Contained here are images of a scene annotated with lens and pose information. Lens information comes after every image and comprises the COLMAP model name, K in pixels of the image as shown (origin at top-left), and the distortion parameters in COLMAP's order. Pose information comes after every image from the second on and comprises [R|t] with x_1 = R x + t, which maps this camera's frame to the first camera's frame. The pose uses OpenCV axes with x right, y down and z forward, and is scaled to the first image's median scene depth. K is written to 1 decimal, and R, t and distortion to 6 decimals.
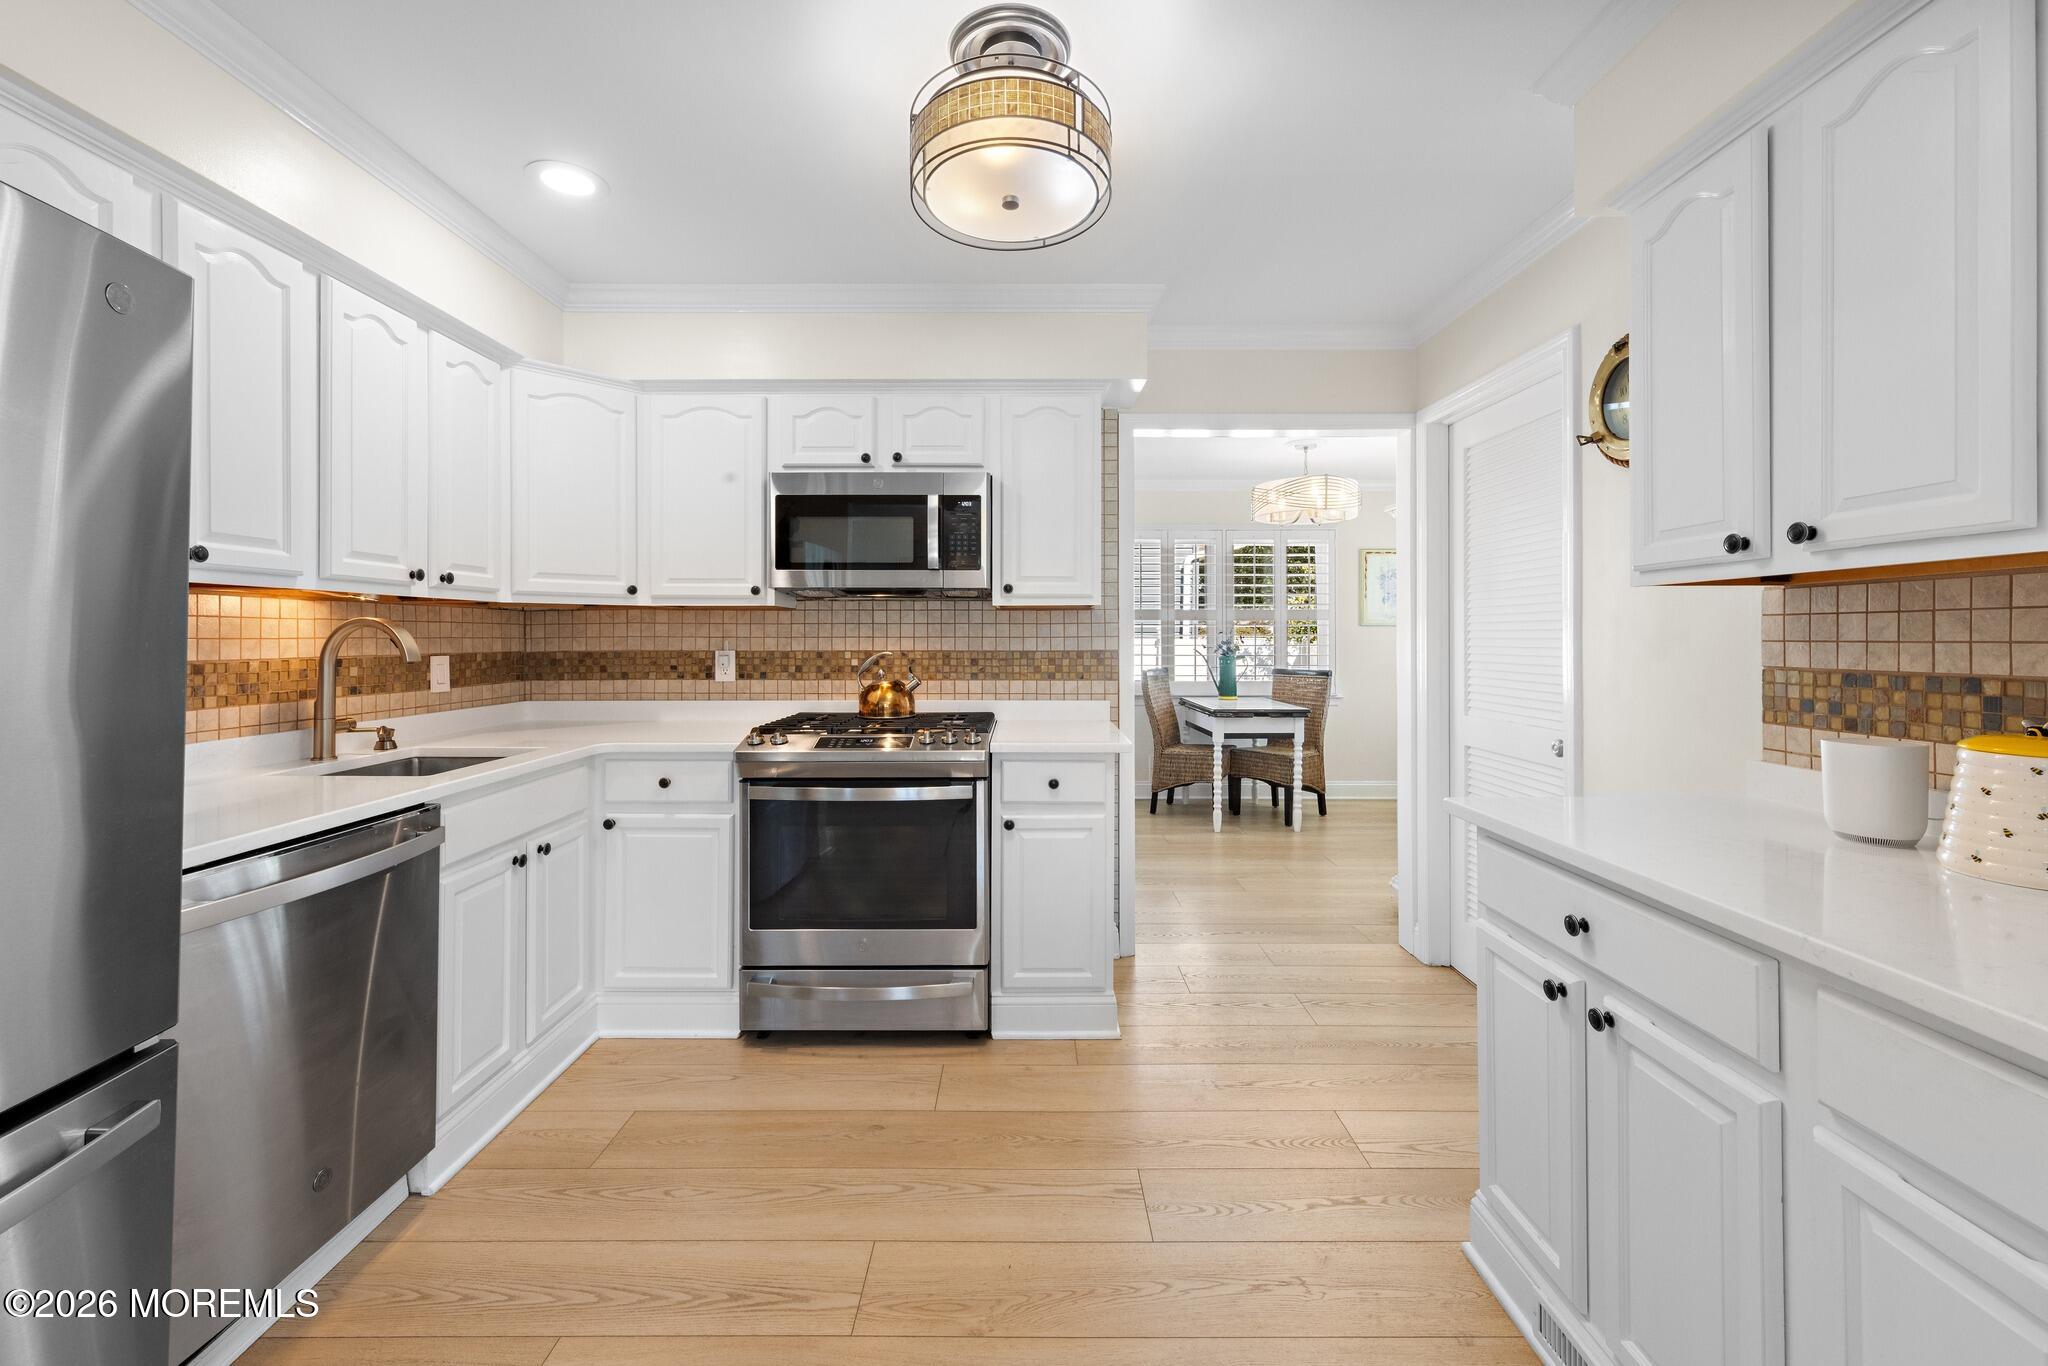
lens RADIAL K [[826.5, 0, 1025.0], [0, 826.5, 633.3], [0, 0, 1]] dist [0.004513, 0.000091]
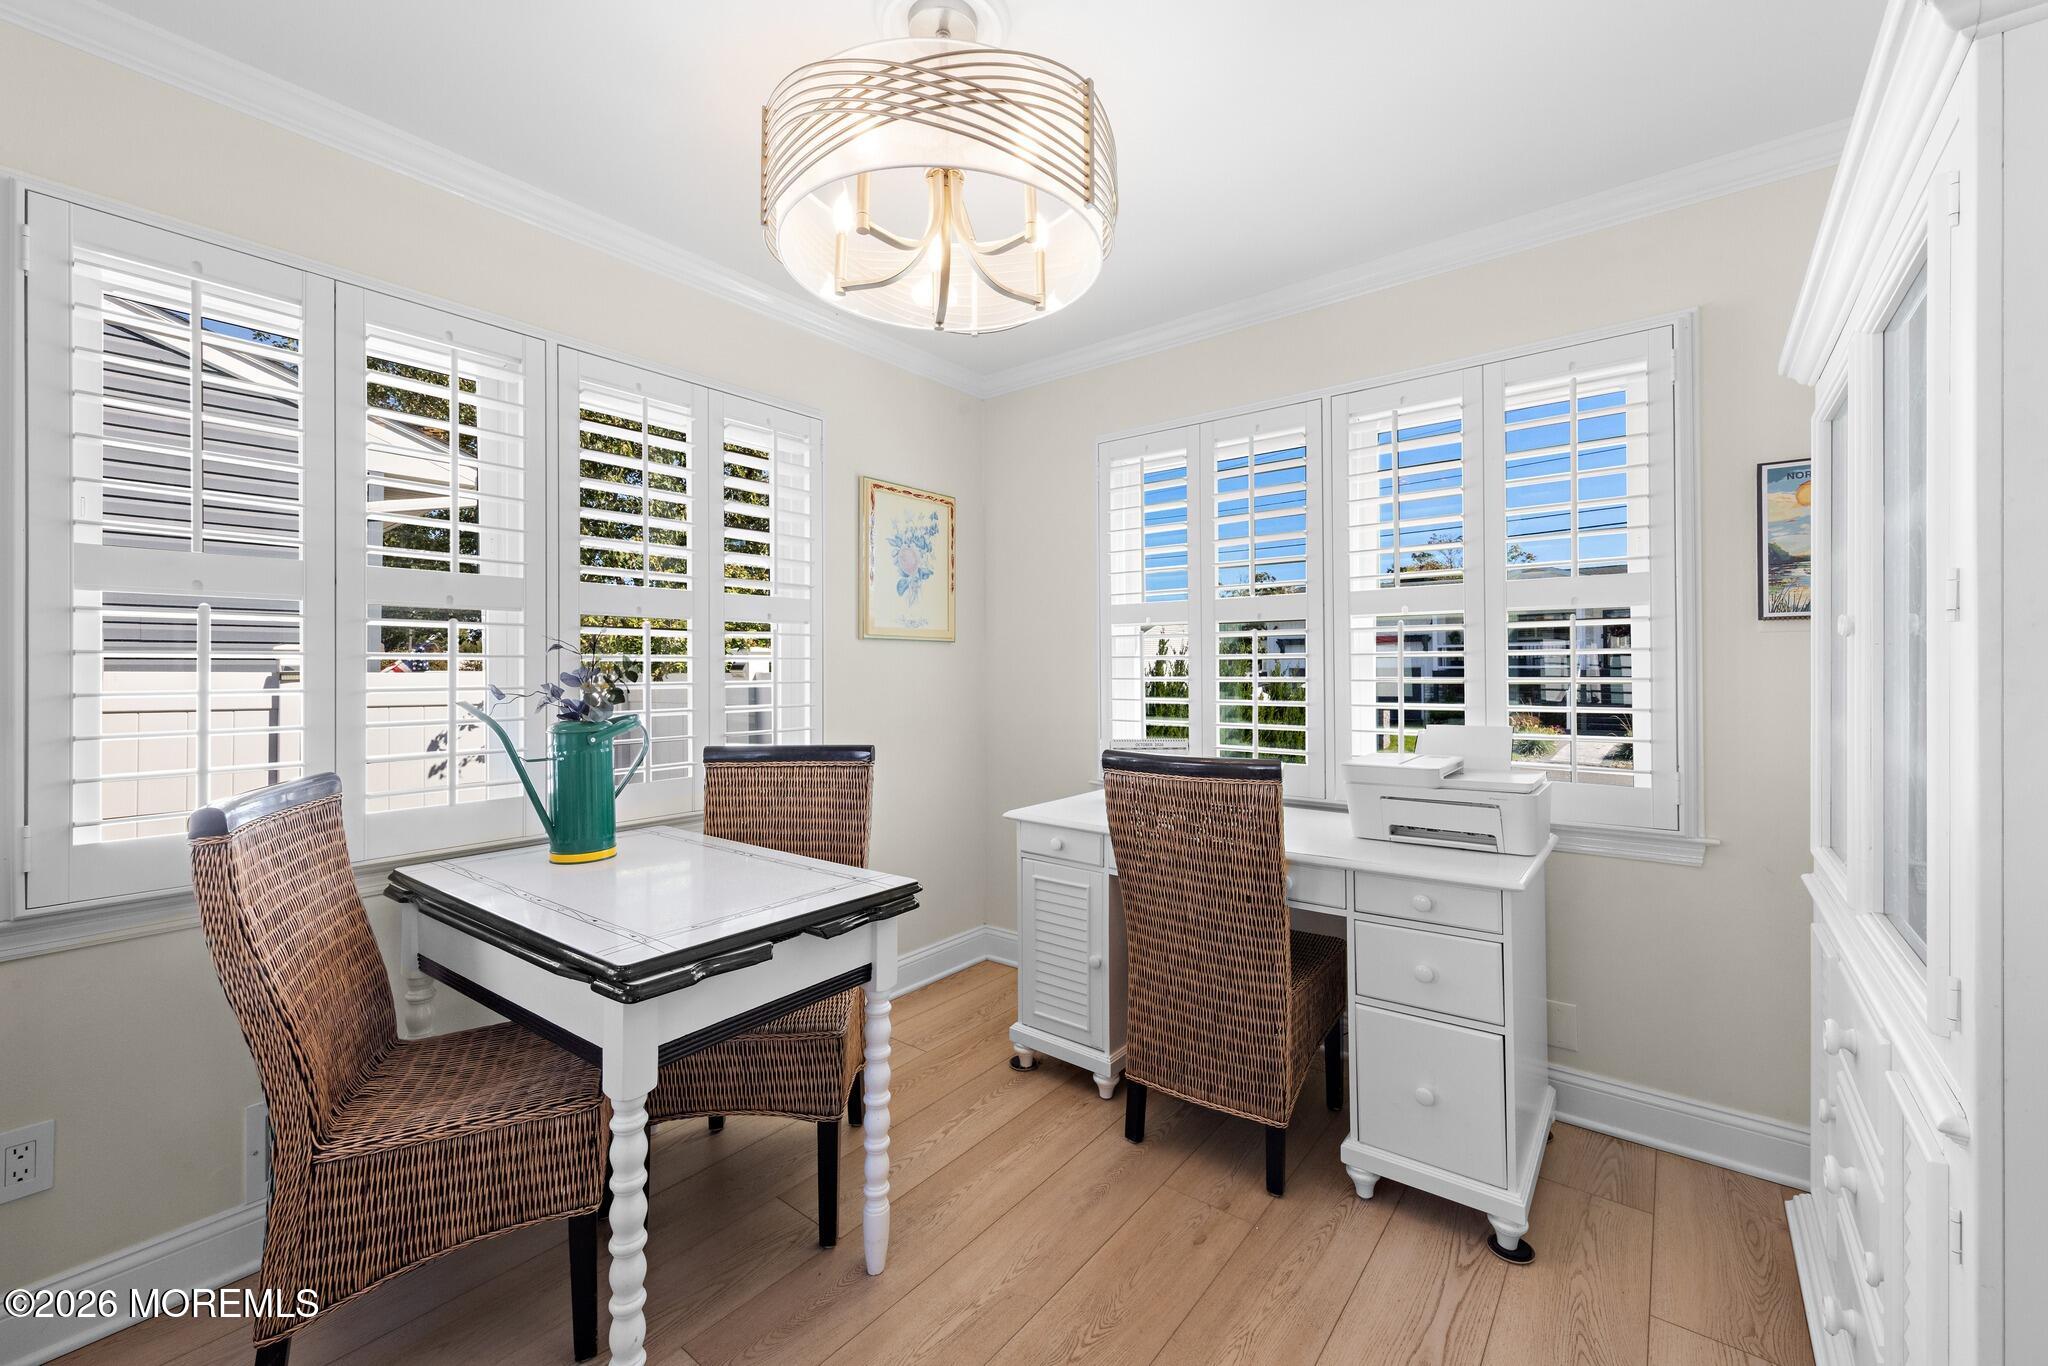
lens RADIAL K [[826.5, 0, 1032.8], [0, 826.5, 666.8], [0, 0, 1]] dist [0.004513, 0.000091]
pose [[0.616995, 0.000700, 0.786966, 0.196399], [0.006376, 0.999962, -0.005888, 0.018084], [-0.786941, 0.008650, 0.616968, 1.288485]]
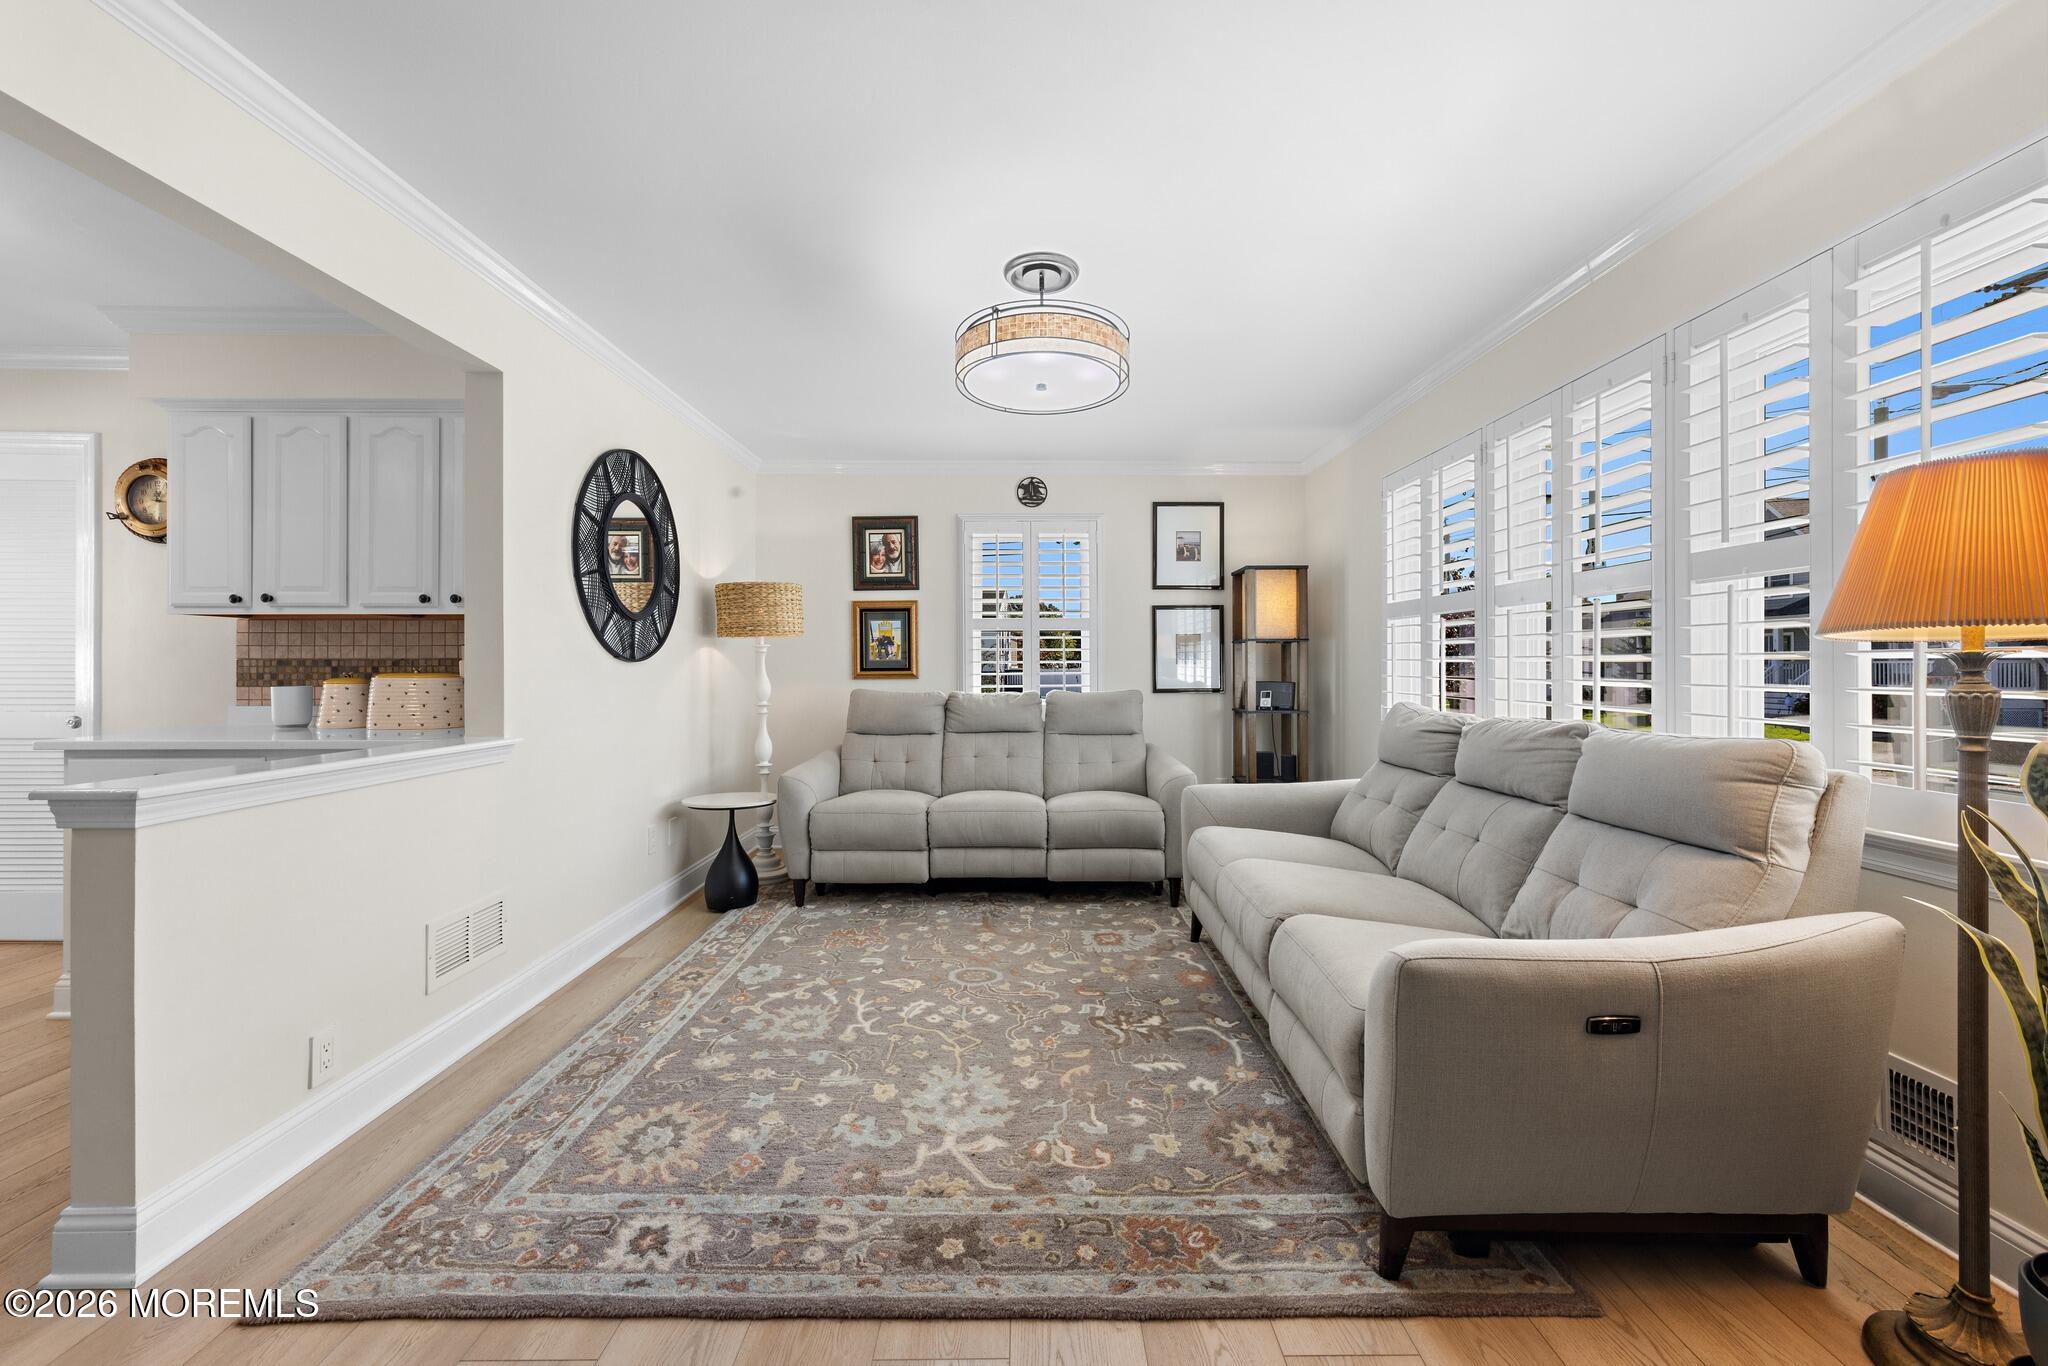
lens RADIAL K [[793.2, 0, 1024.4], [0, 793.2, 661.1], [0, 0, 1]] dist [0.002624, -0.000276]
pose [[0.004459, 0.004995, 0.999978, -0.528342], [-0.005808, 0.999971, -0.004969, 0.023510], [-0.999973, -0.005786, 0.004488, -0.470191]]
